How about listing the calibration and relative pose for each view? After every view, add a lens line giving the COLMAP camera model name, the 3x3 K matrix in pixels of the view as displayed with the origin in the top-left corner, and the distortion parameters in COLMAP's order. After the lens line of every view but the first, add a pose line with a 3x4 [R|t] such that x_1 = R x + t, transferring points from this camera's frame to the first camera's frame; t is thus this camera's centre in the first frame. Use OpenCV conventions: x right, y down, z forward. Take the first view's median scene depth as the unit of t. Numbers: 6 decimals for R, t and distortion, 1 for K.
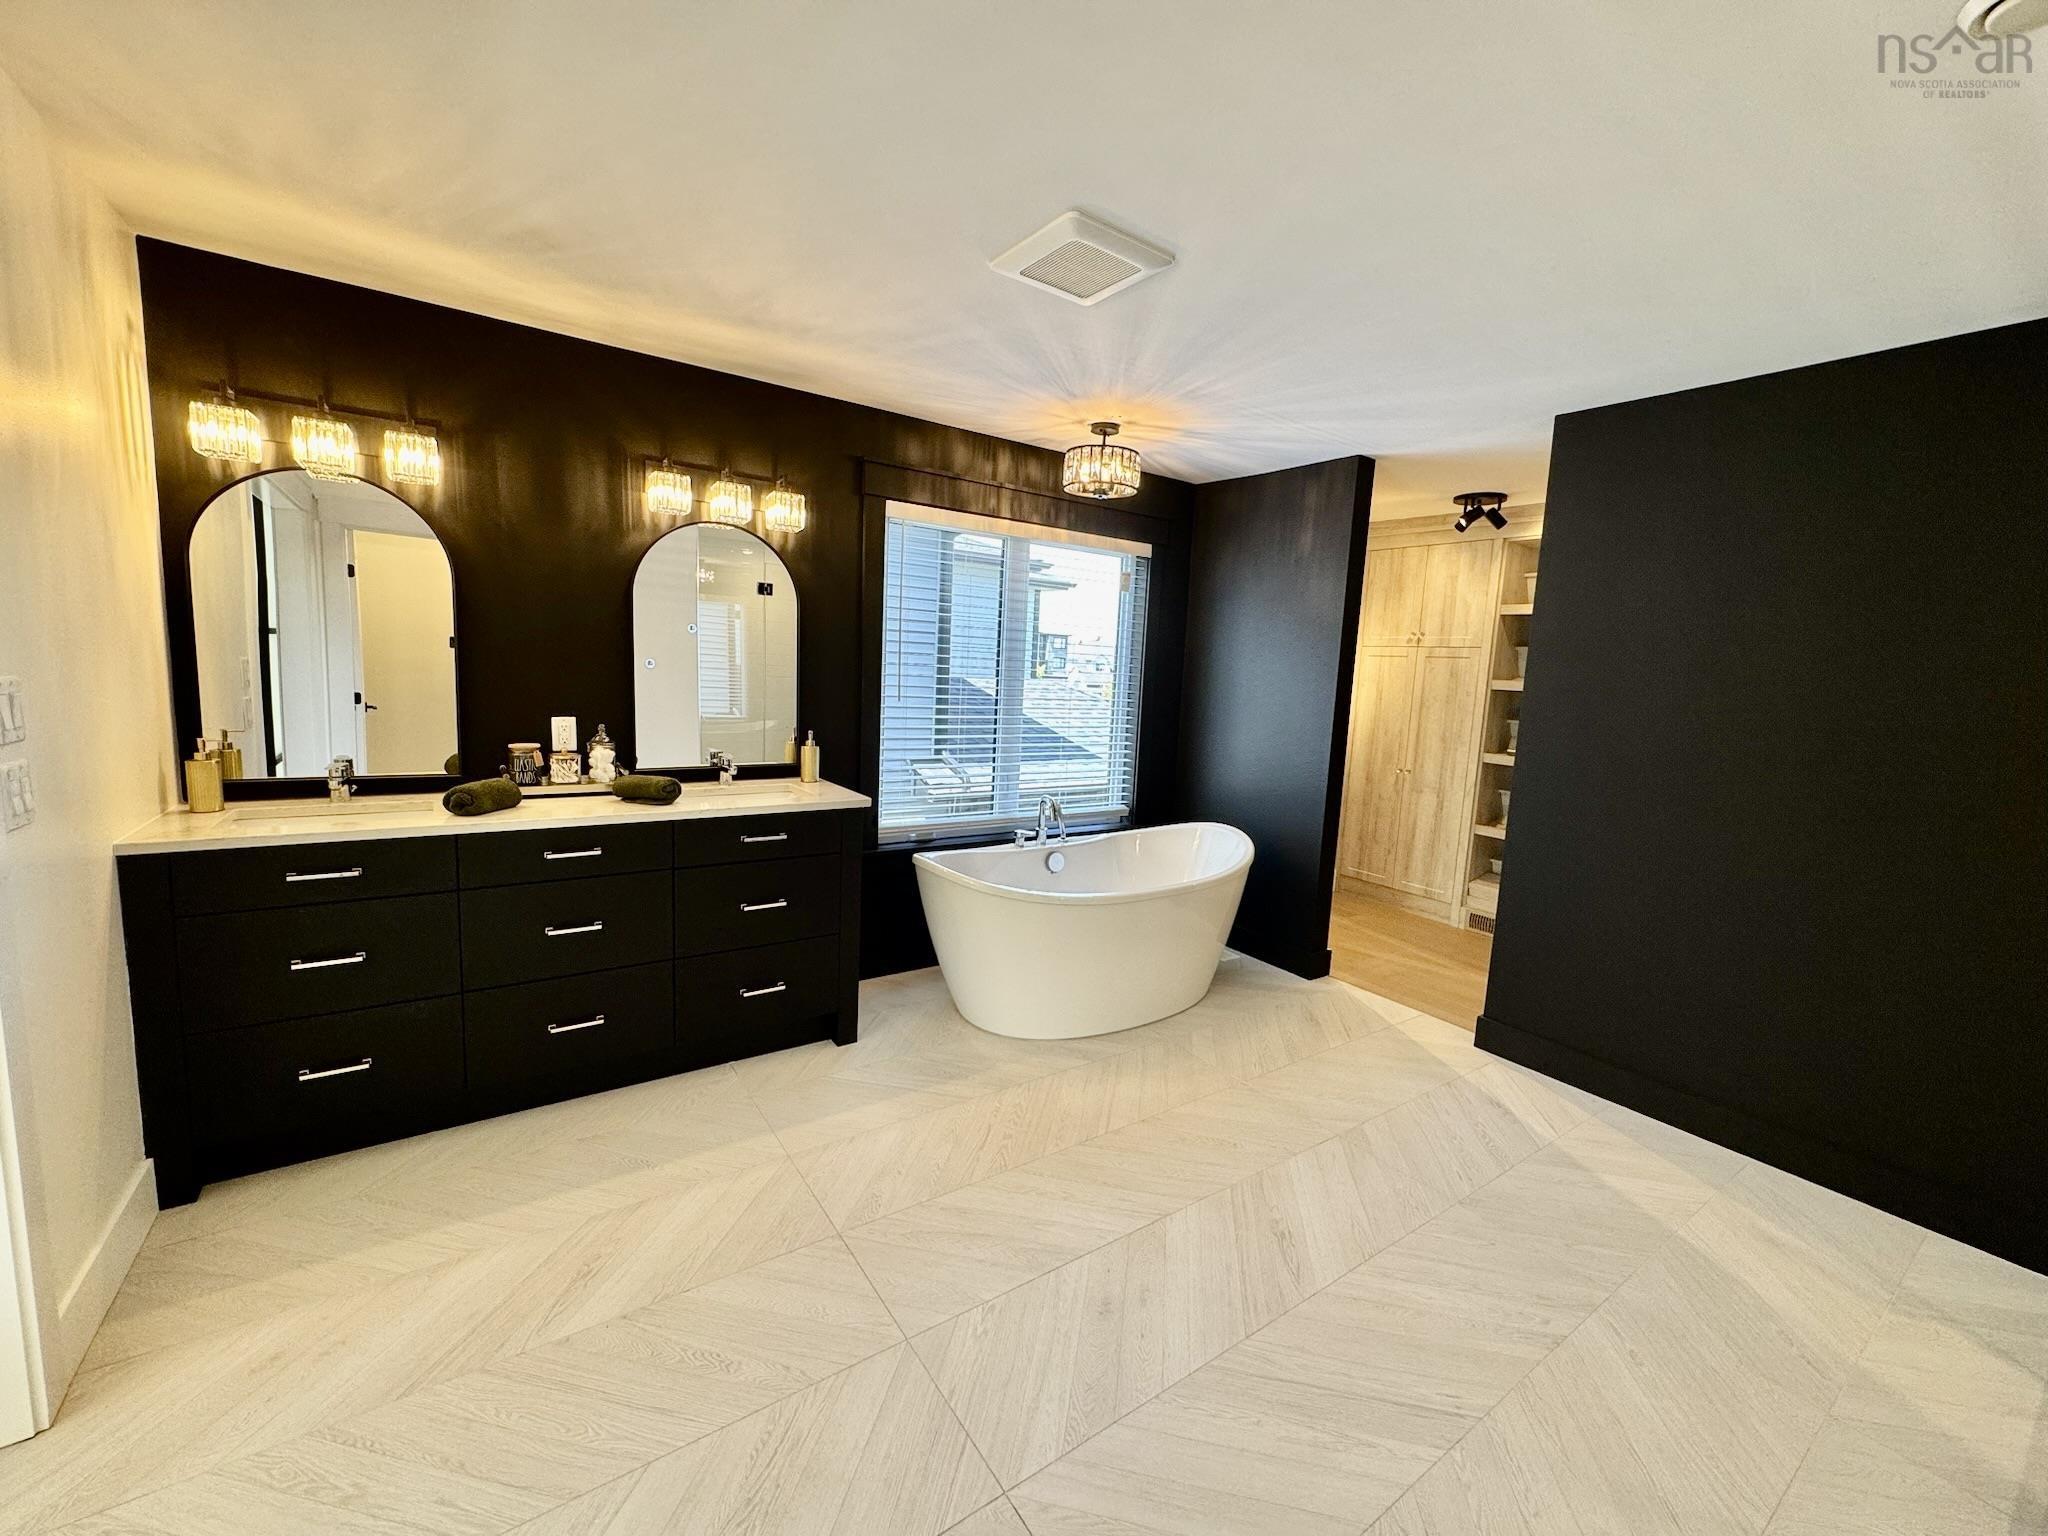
lens RADIAL K [[822.4, 0, 1020.3], [0, 822.4, 768.5], [0, 0, 1]] dist [-0.000456, 0.000066]
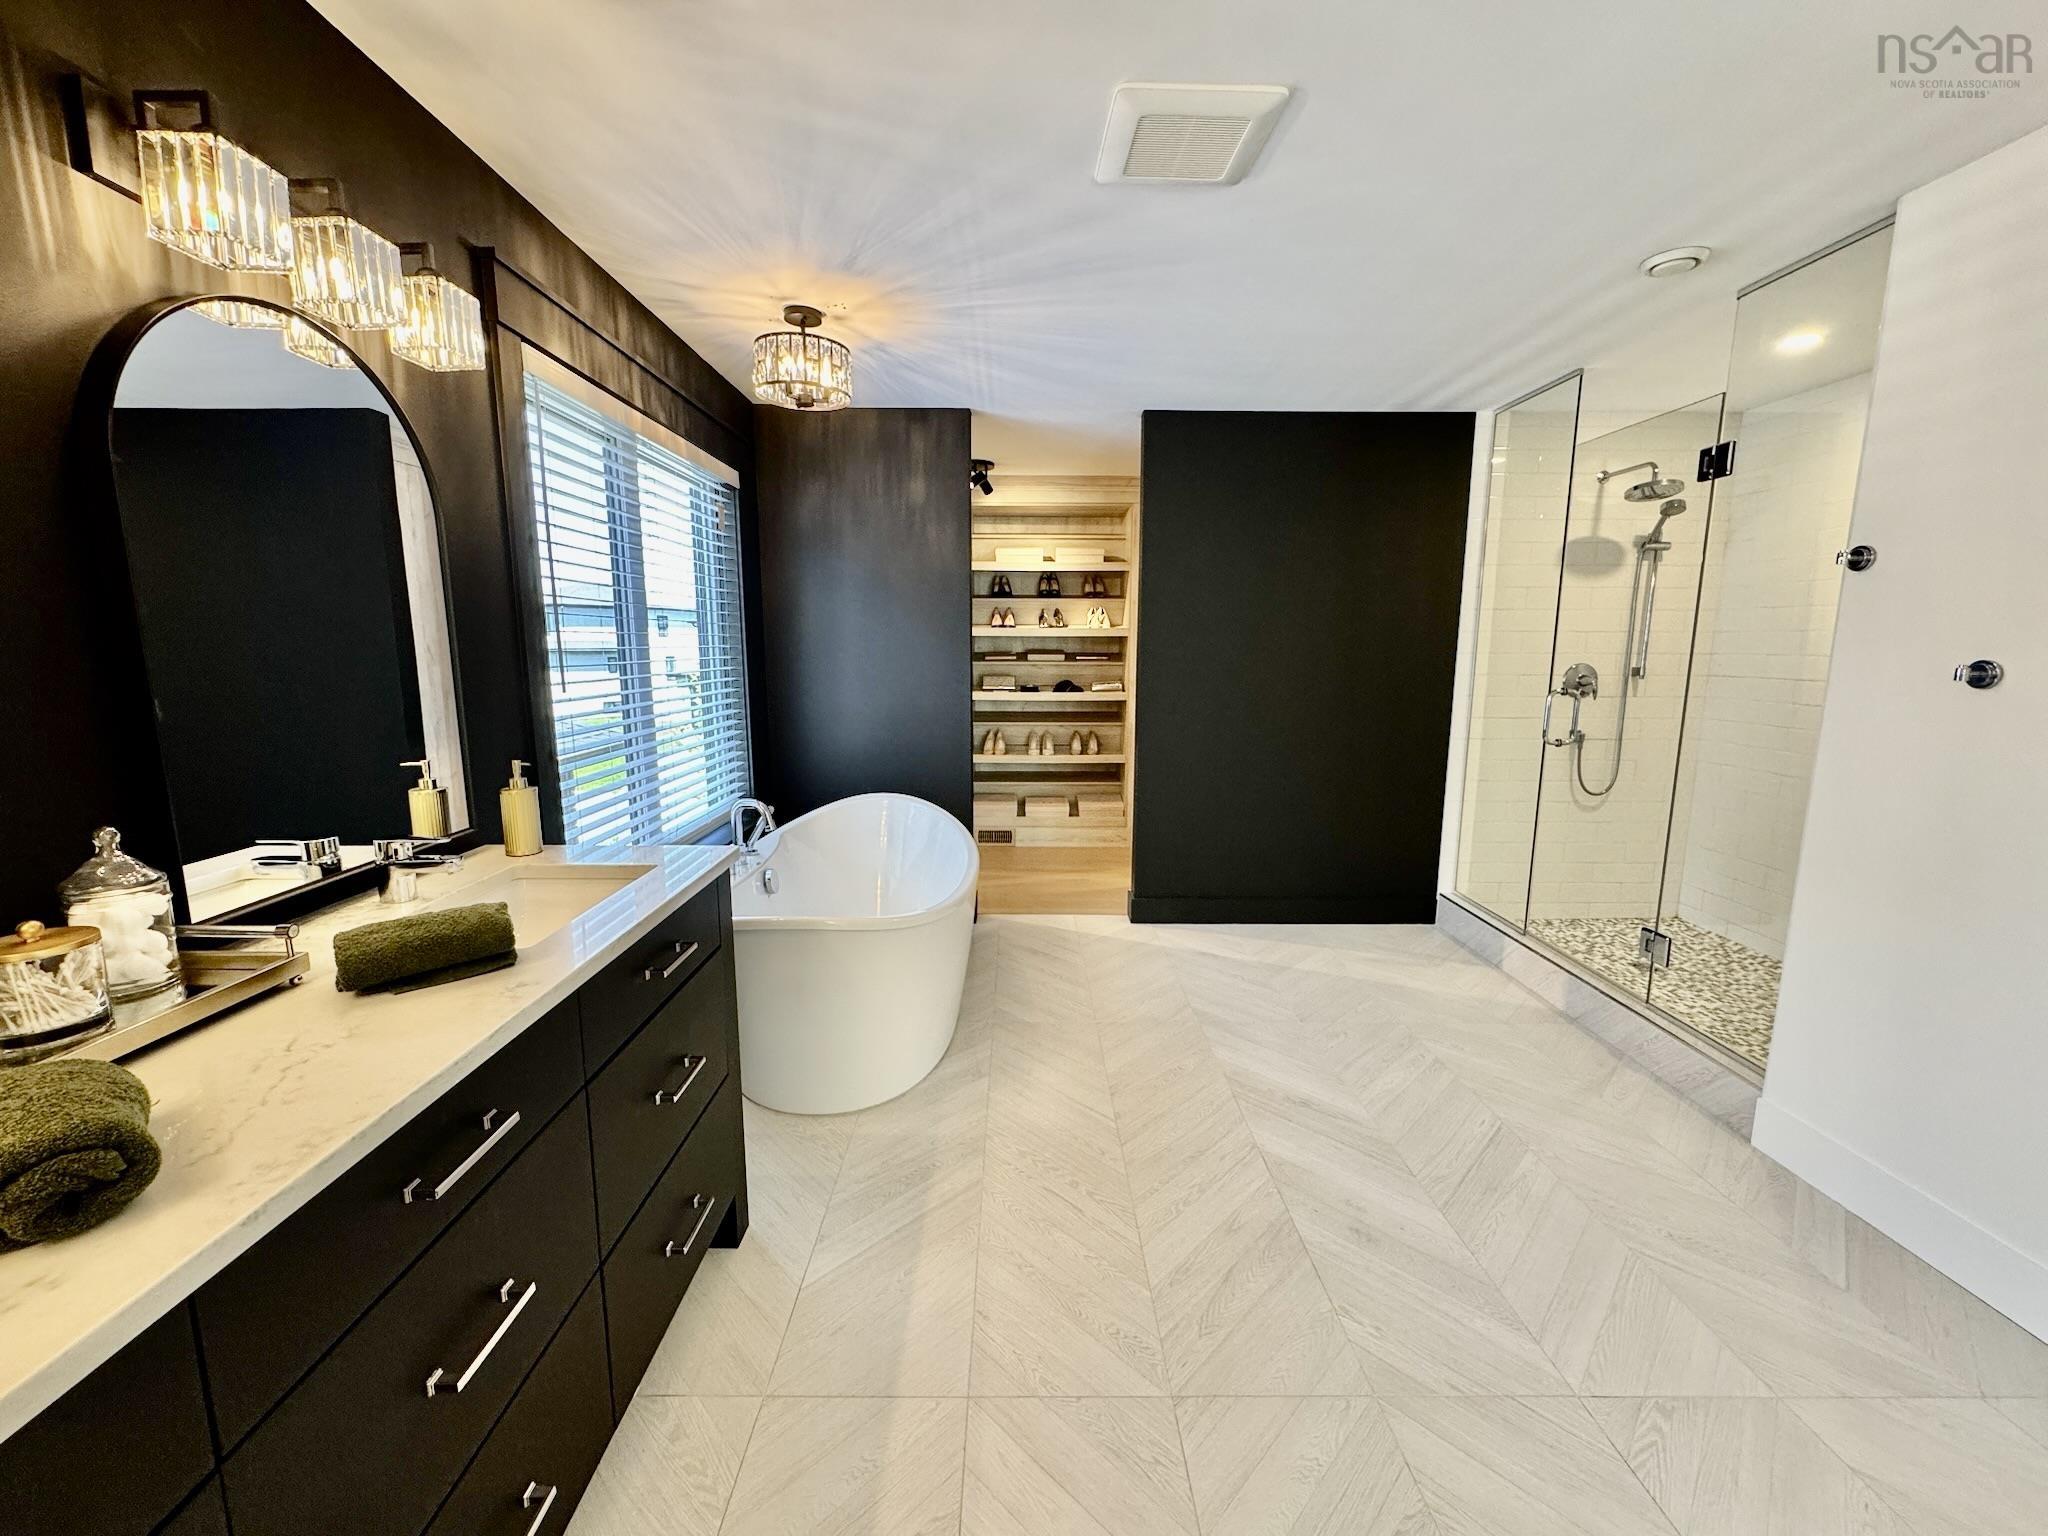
lens RADIAL K [[822.4, 0, 1026.7], [0, 822.4, 768.3], [0, 0, 1]] dist [-0.000456, 0.000066]
pose [[0.552476, -0.171858, 0.815619, -0.553163], [0.125074, 0.984528, 0.122727, -0.070874], [-0.824091, 0.034209, 0.565423, 0.459008]]
